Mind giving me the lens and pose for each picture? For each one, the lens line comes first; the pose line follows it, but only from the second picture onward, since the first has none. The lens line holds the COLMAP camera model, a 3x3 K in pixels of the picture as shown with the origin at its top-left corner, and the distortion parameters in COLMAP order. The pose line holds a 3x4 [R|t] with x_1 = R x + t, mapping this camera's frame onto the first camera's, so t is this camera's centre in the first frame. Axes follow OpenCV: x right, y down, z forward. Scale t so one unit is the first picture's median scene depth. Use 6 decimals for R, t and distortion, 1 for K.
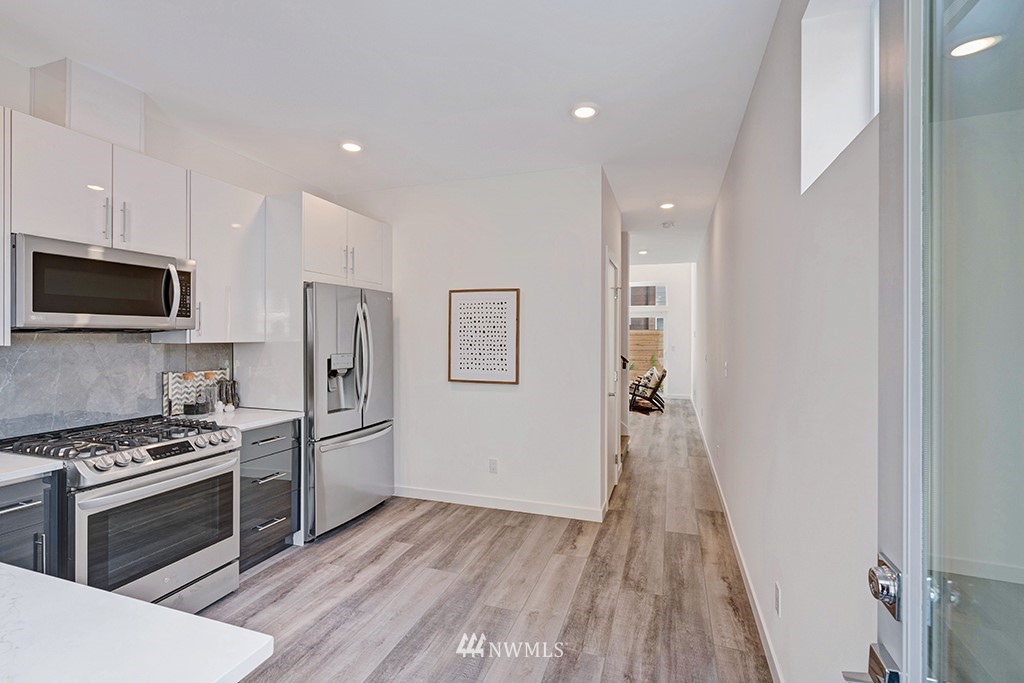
lens RADIAL K [[477.9, 0, 509.0], [0, 477.9, 336.9], [0, 0, 1]] dist [0.000972, 0.000018]
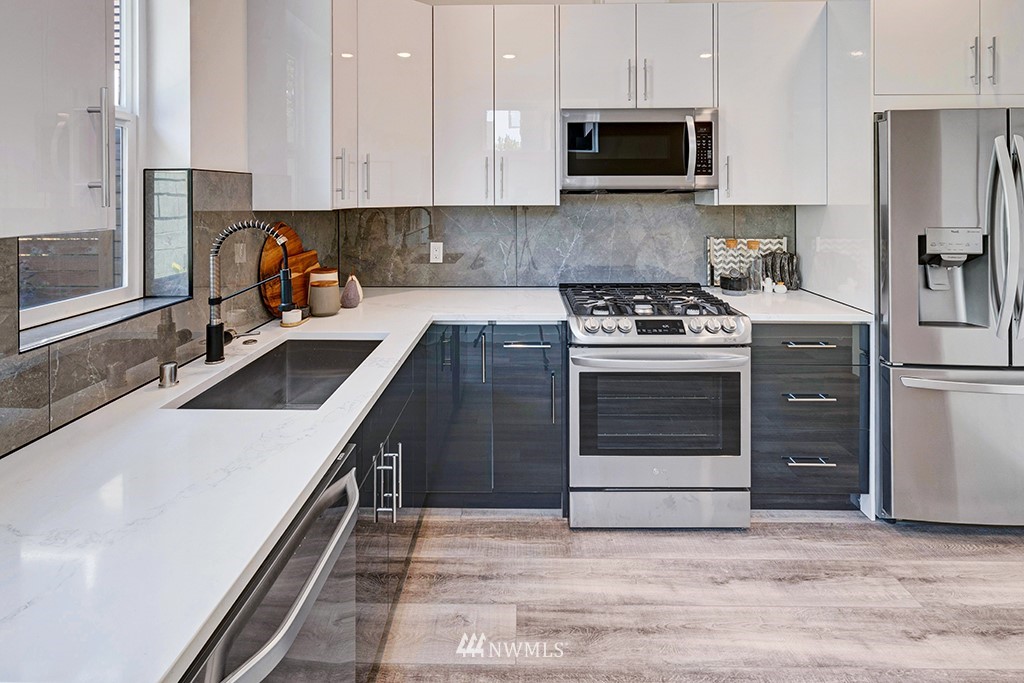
lens RADIAL K [[511.3, 0, 508.6], [0, 511.3, 194.6], [0, 0, 1]] dist [-0.004327, 0.000454]
pose [[0.305716, -0.000680, -0.952122, 0.084664], [0.001753, 0.999998, -0.000151, -0.005900], [0.952121, -0.001623, 0.305717, 0.359867]]
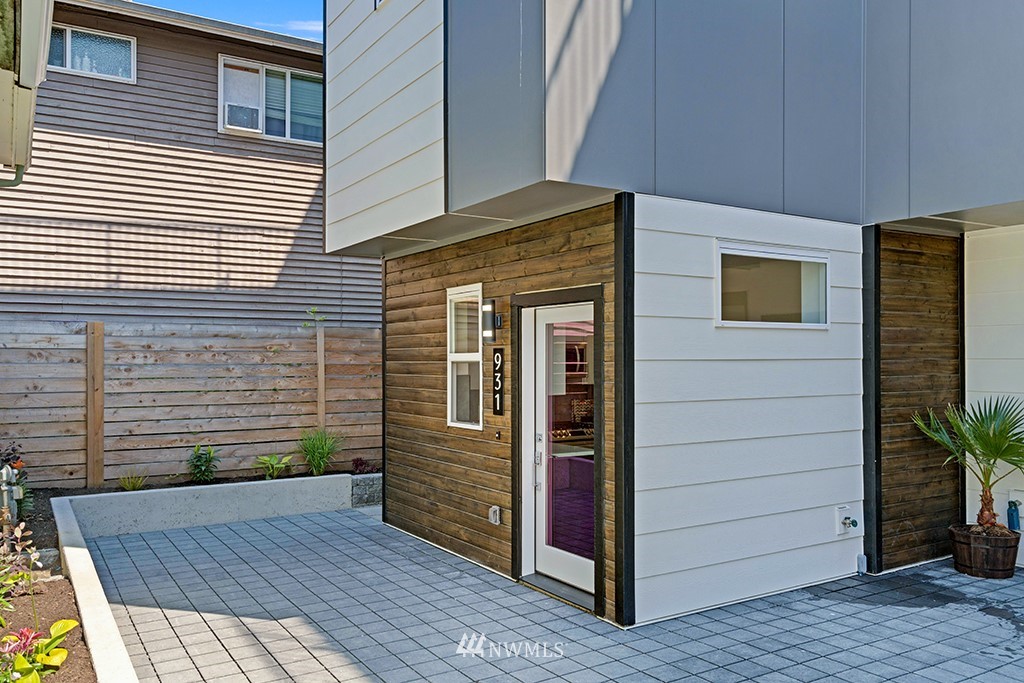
lens RADIAL K [[786.9, 0, 509.8], [0, 786.9, 344.5], [0, 0, 1]] dist [-0.000780, -0.000479]
pose [[0.779477, -0.011643, -0.626322, 1.084796], [0.003007, 0.999885, -0.014845, -0.098591], [0.626423, 0.009688, 0.779423, -1.654873]]
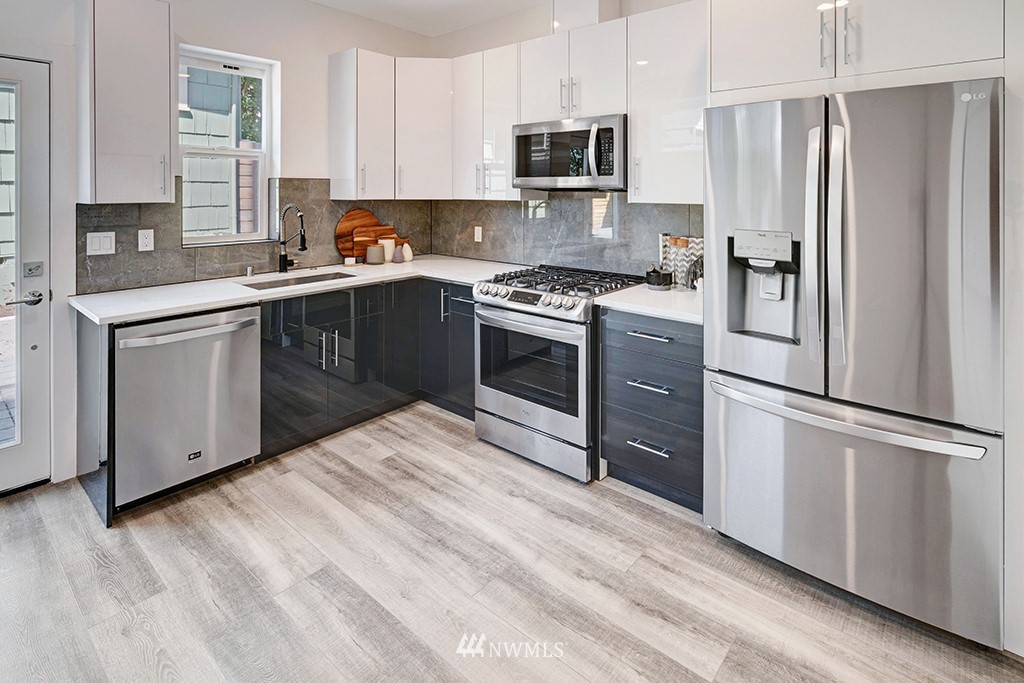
lens RADIAL K [[517.9, 0, 506.7], [0, 517.9, 192.0], [0, 0, 1]] dist [0.001274, 0.001512]
pose [[-0.369915, -0.001384, -0.929065, 0.344796], [-0.006198, 0.999980, 0.000978, -0.007126], [0.929045, 0.006120, -0.369916, 1.128993]]
